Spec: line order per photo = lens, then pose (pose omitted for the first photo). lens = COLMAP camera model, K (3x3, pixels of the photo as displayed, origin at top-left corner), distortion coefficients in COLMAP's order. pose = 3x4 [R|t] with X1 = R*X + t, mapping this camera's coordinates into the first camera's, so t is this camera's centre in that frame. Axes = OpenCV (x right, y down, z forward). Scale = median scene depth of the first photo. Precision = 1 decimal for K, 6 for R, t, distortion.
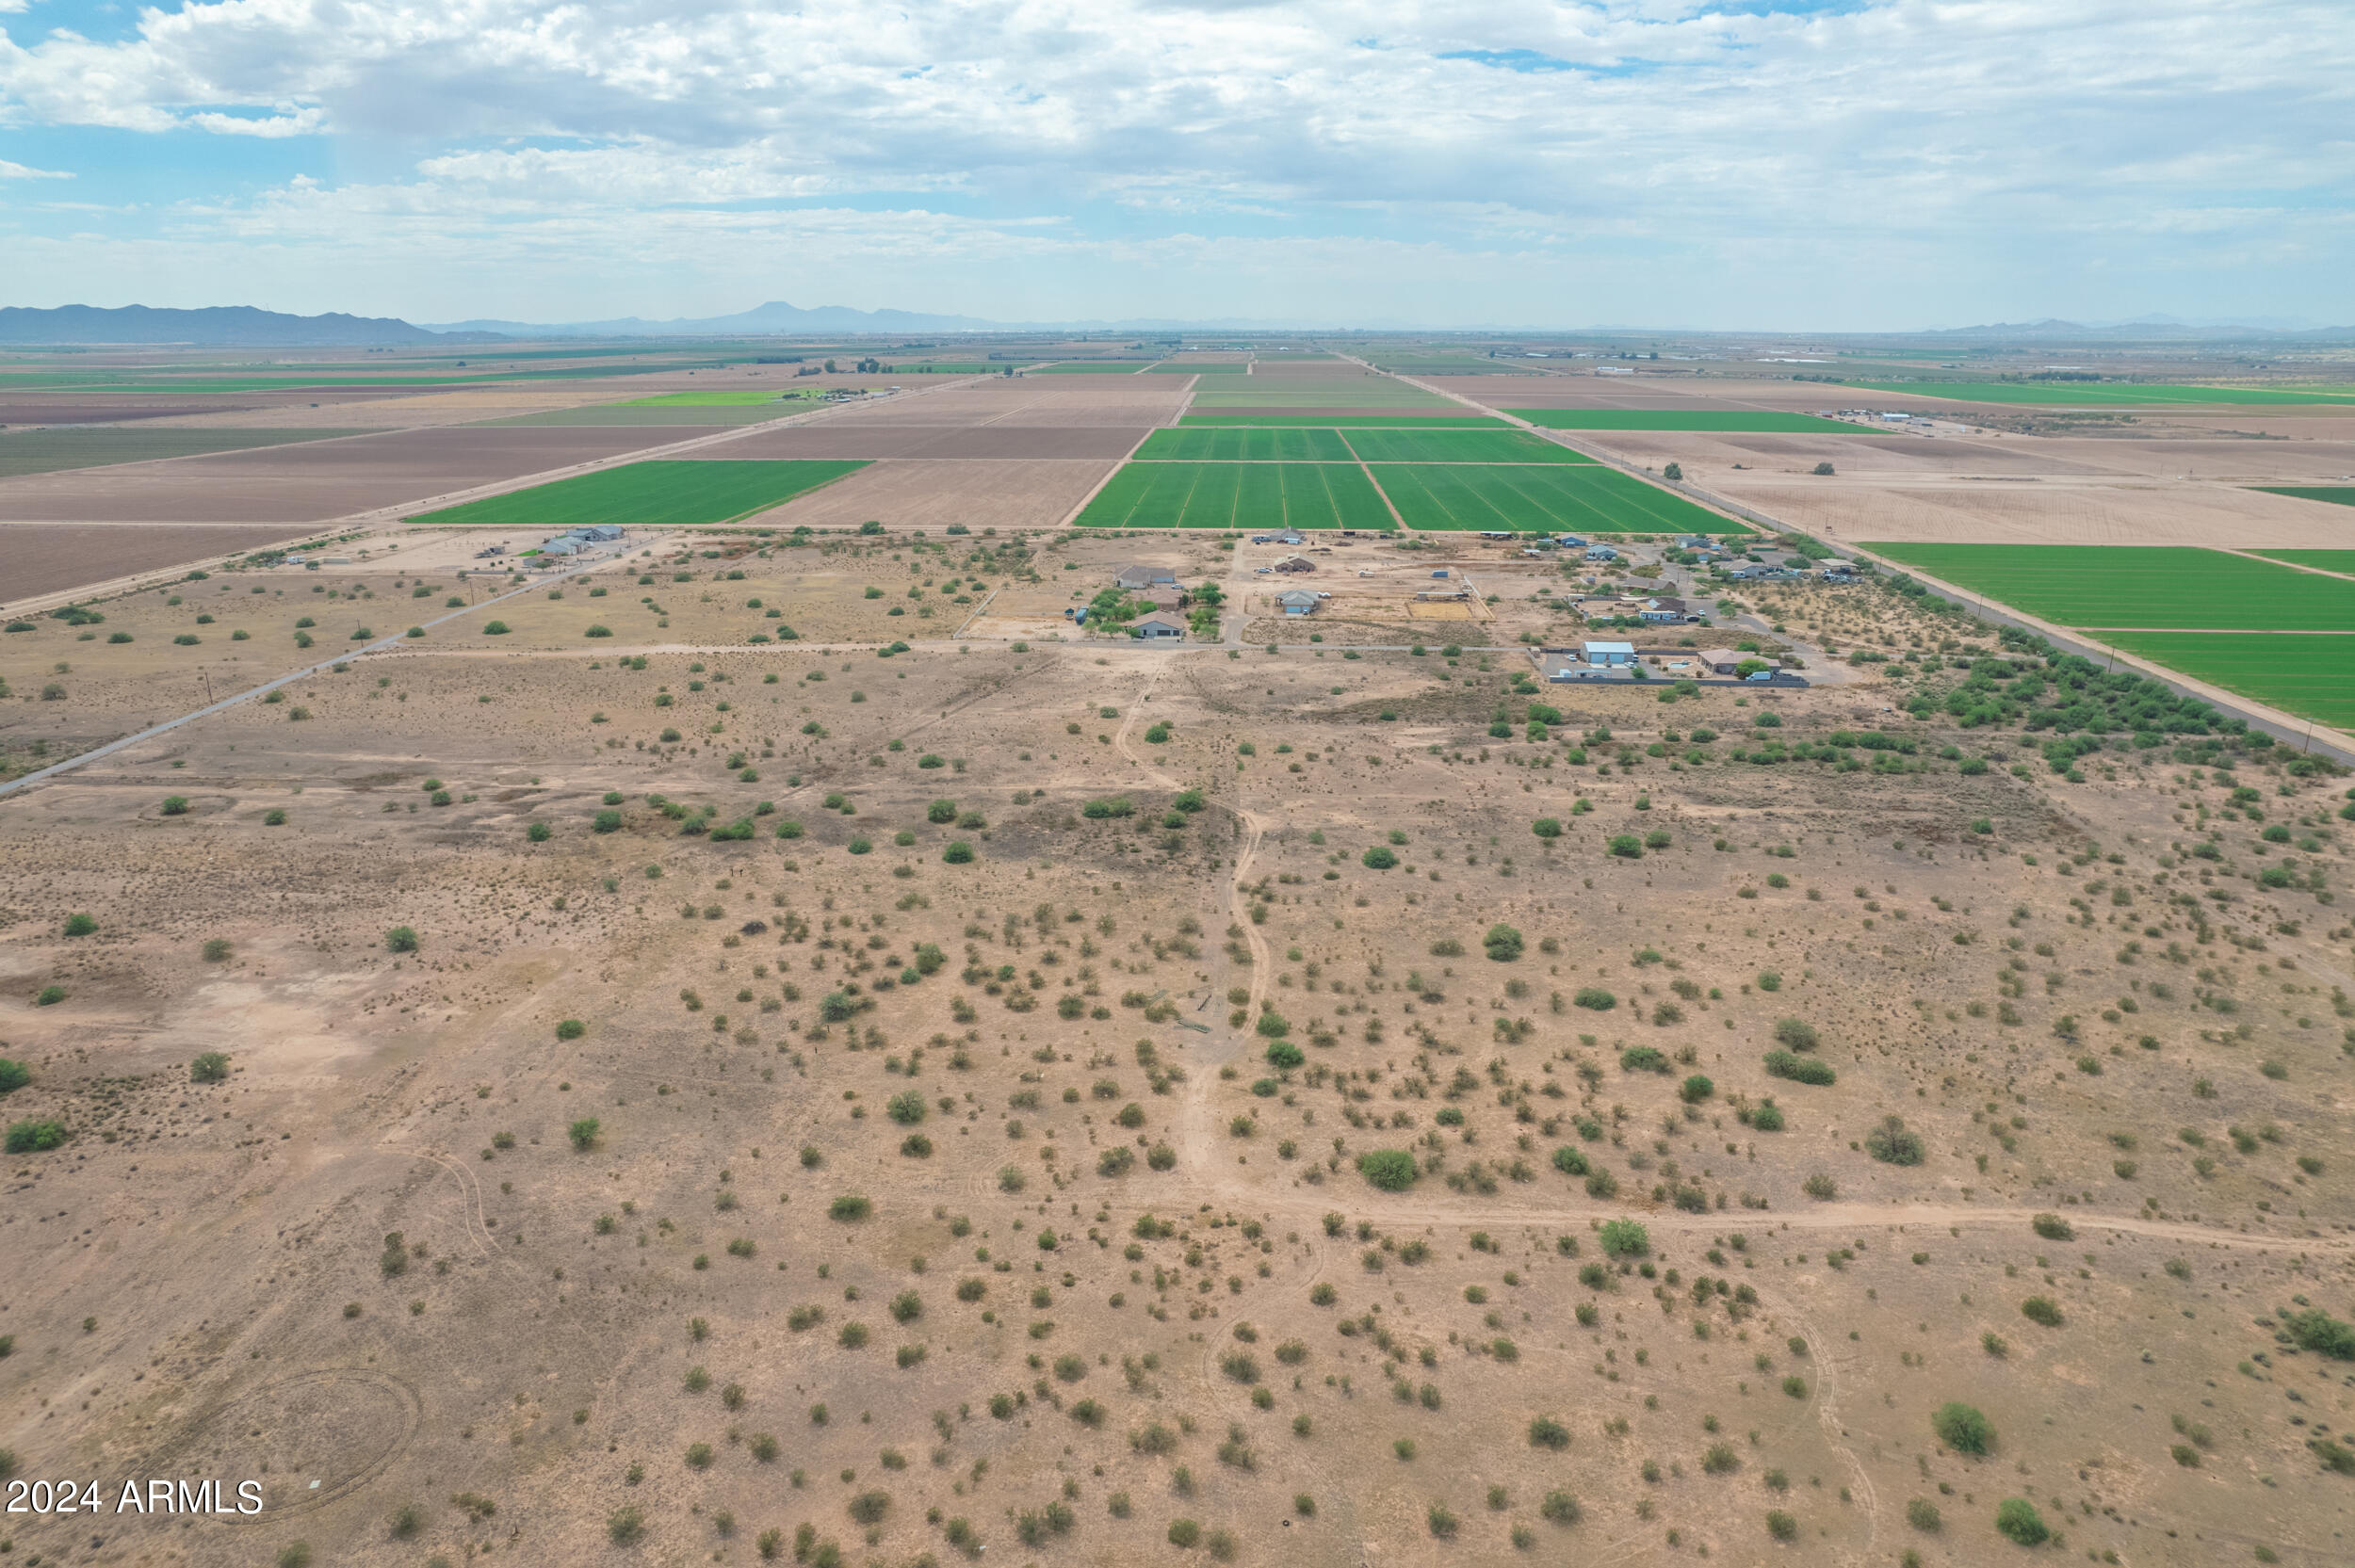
lens RADIAL K [[1502.1, 0, 1180.1], [0, 1502.1, 811.5], [0, 0, 1]] dist [-0.075342, 0.062919]
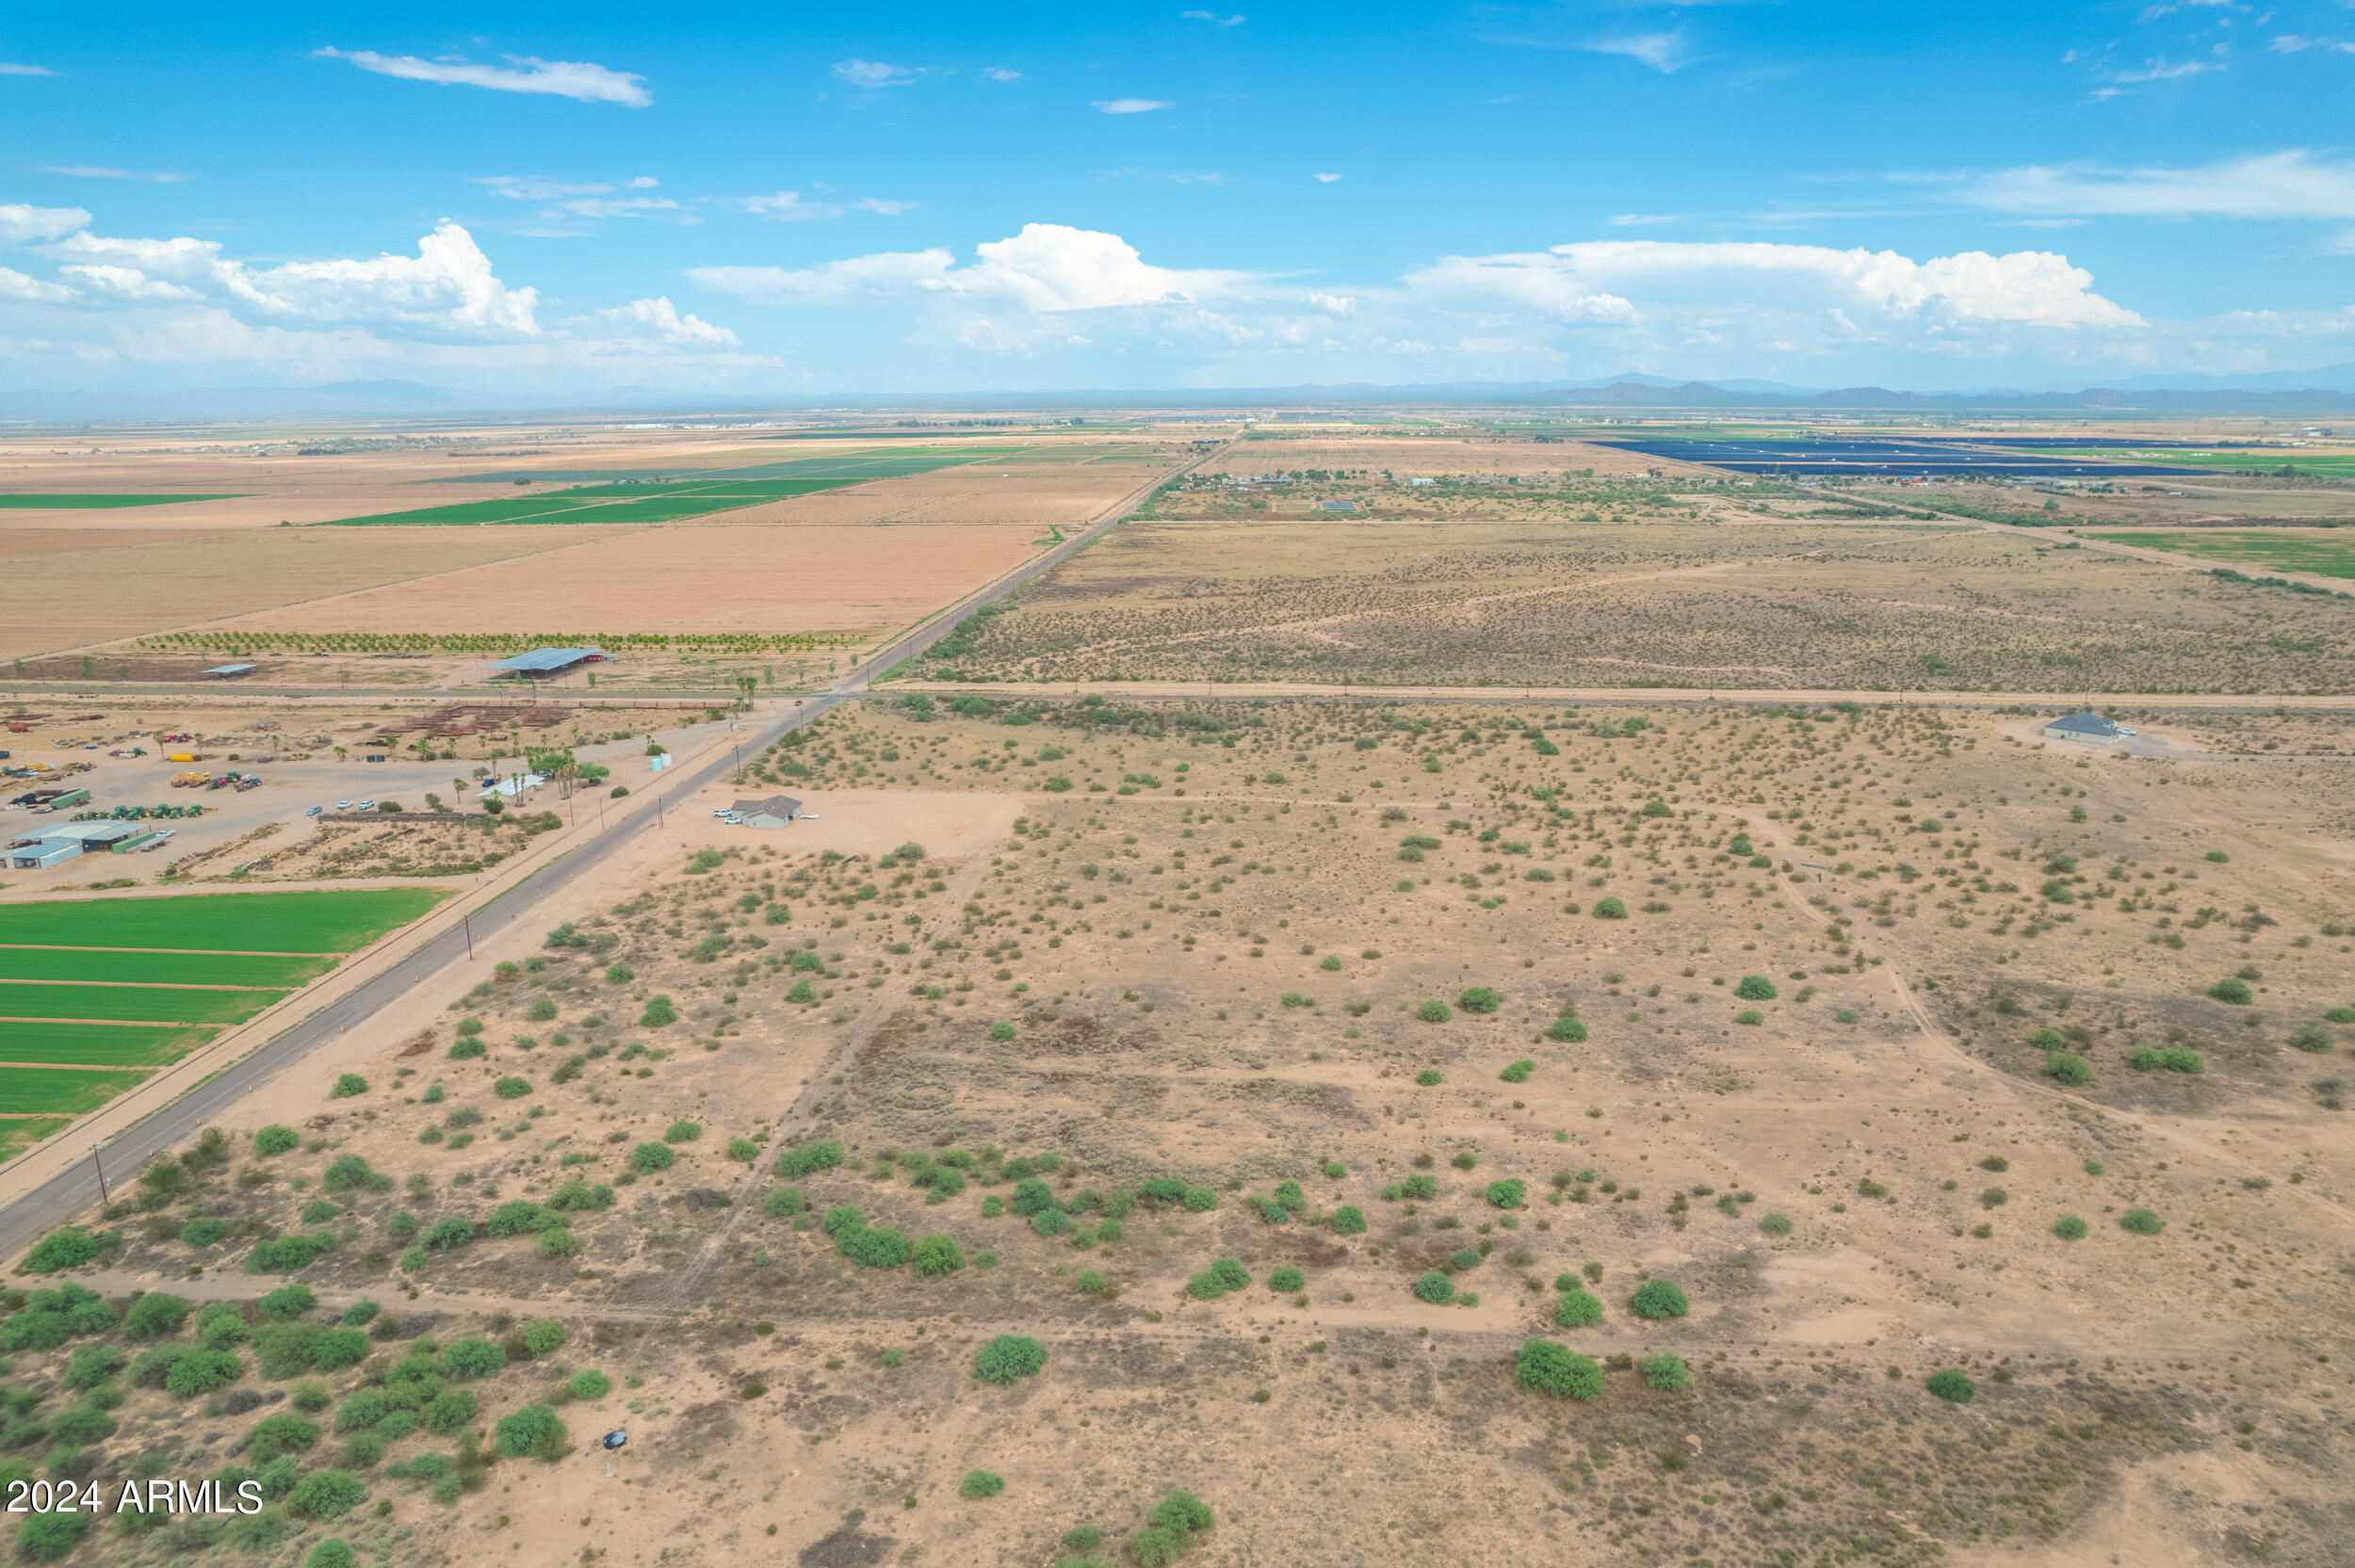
lens RADIAL K [[1502.1, 0, 1180.1], [0, 1502.1, 811.5], [0, 0, 1]] dist [-0.075342, 0.062919]
pose [[-0.999452, -0.002683, 0.032995, 0.410514], [0.016131, 0.830894, 0.556197, -0.510116], [-0.028907, 0.556425, -0.830395, 1.542243]]
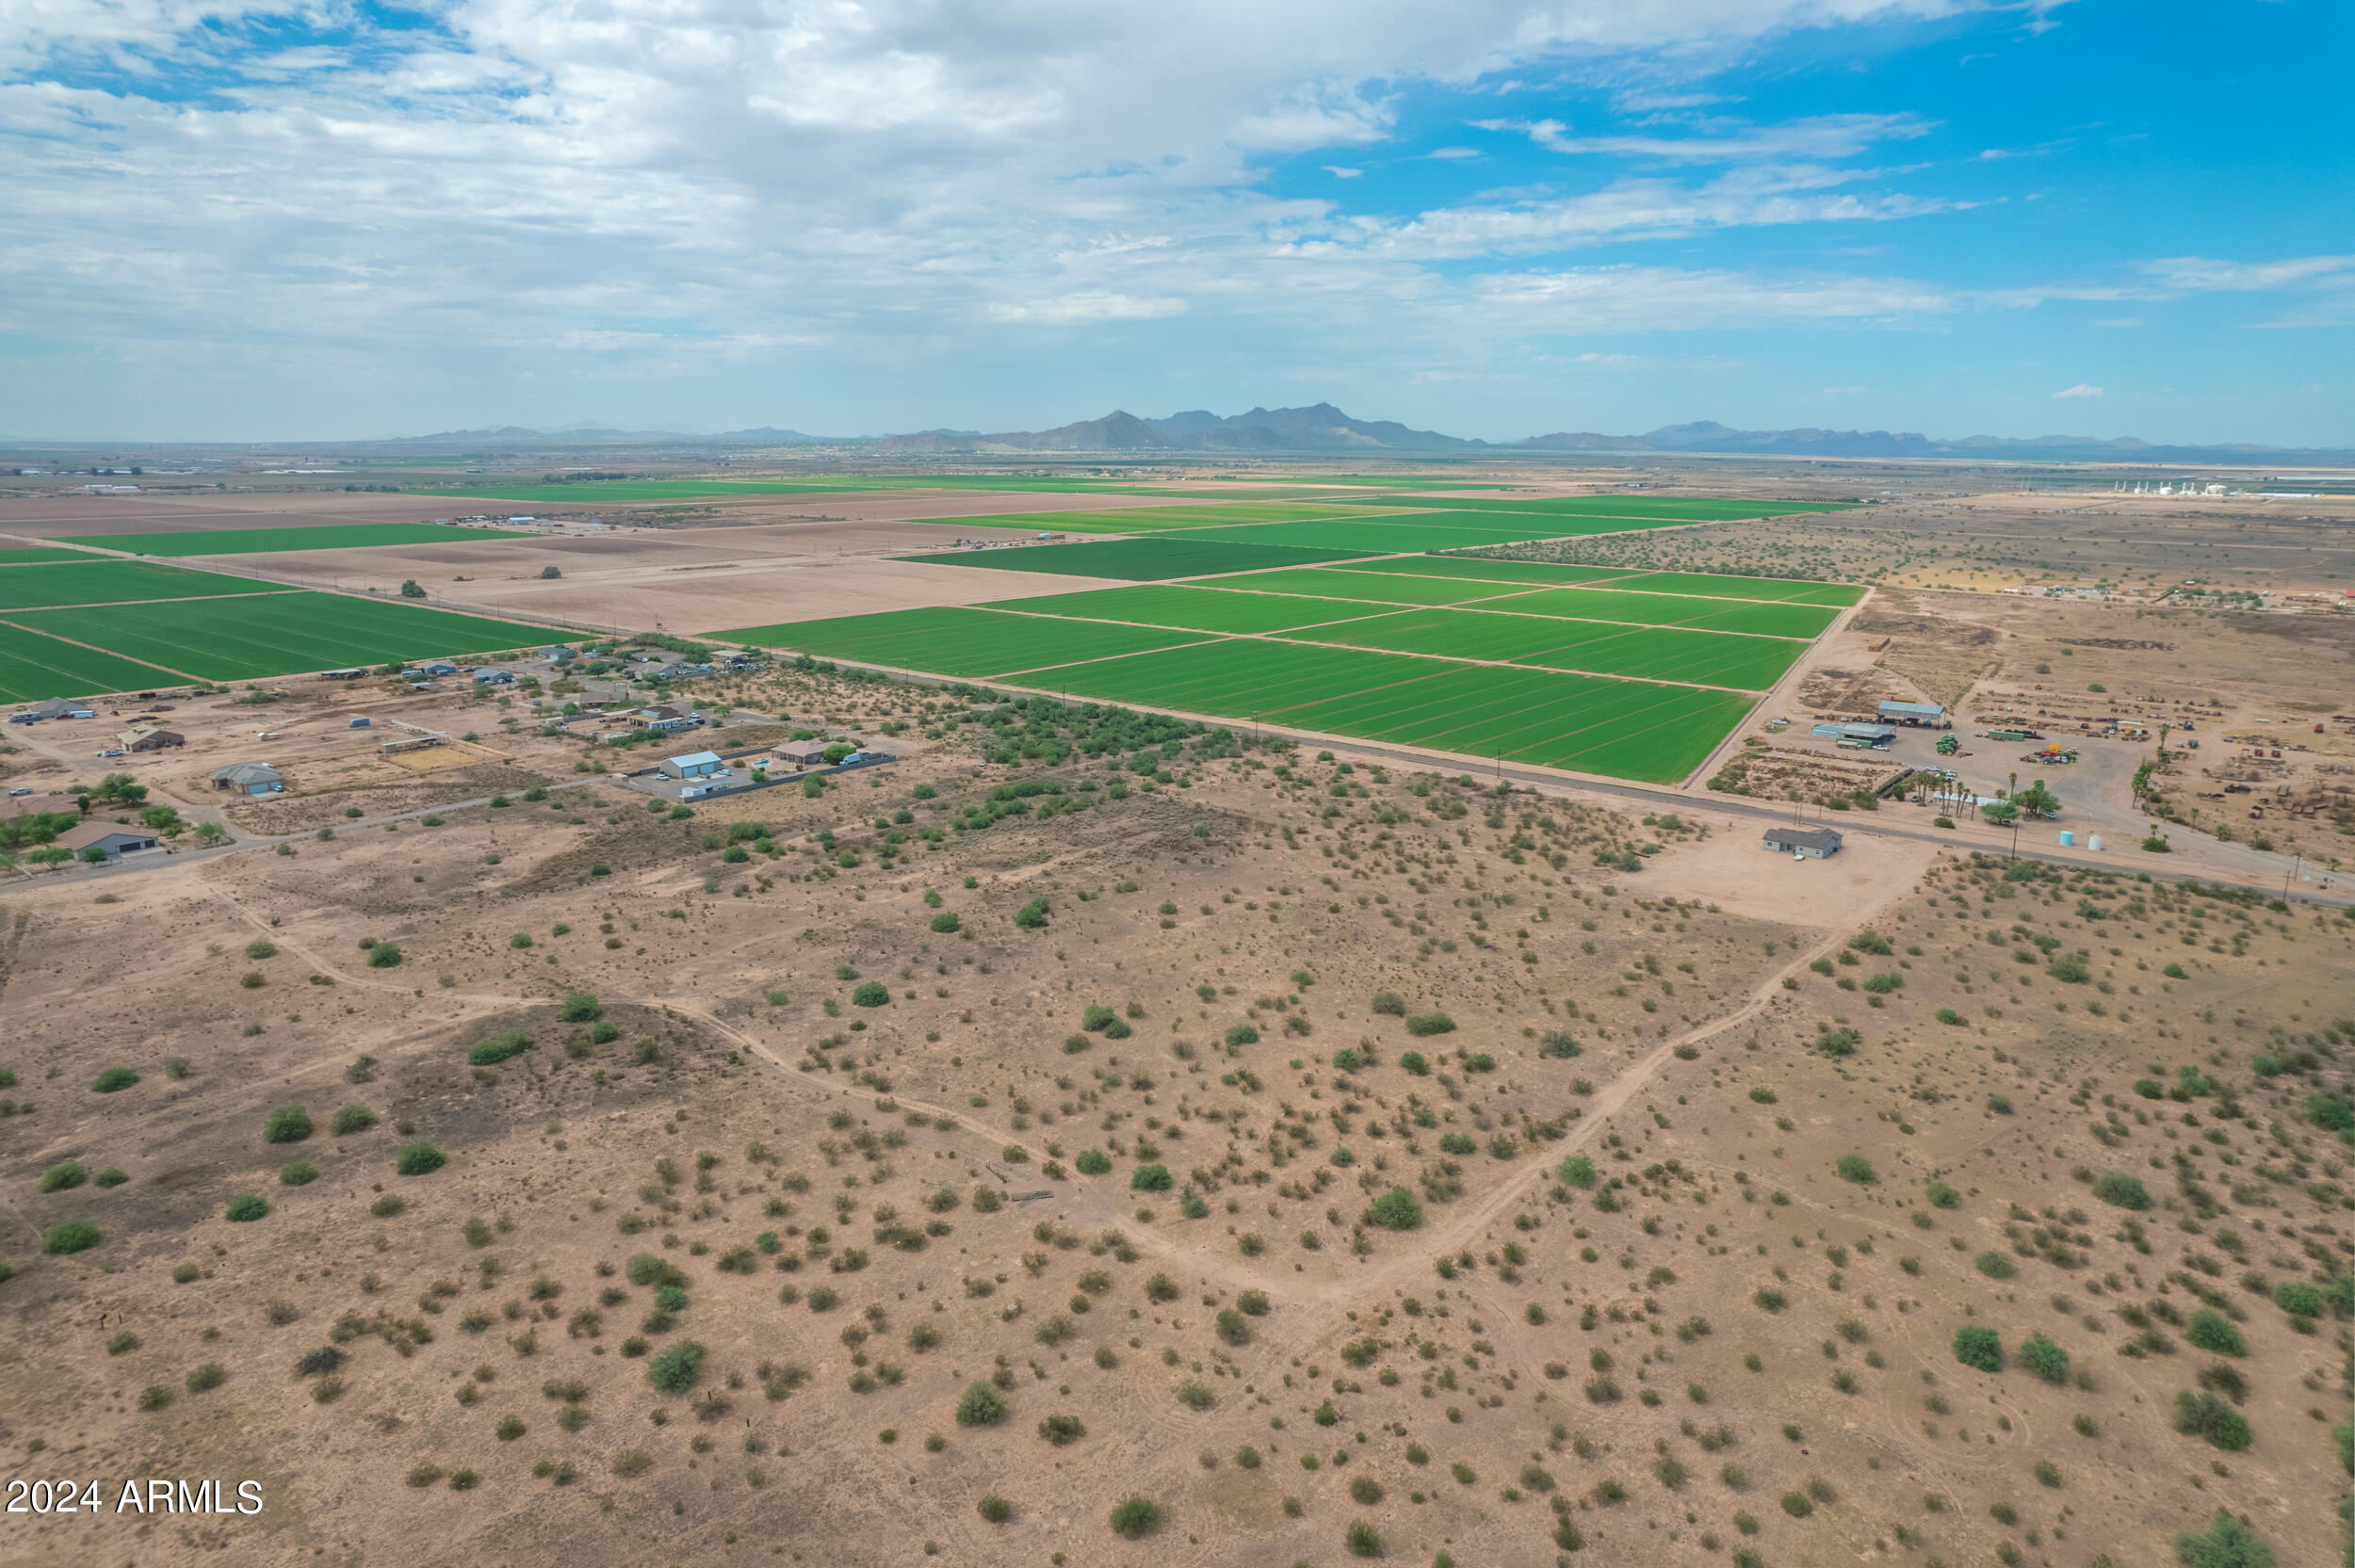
lens RADIAL K [[1502.1, 0, 1180.1], [0, 1502.1, 811.5], [0, 0, 1]] dist [-0.075342, 0.062919]
pose [[0.595576, -0.195394, 0.779173, -0.410690], [0.247599, 0.967393, 0.053336, -0.073459], [-0.764189, 0.161157, 0.624535, 0.235132]]
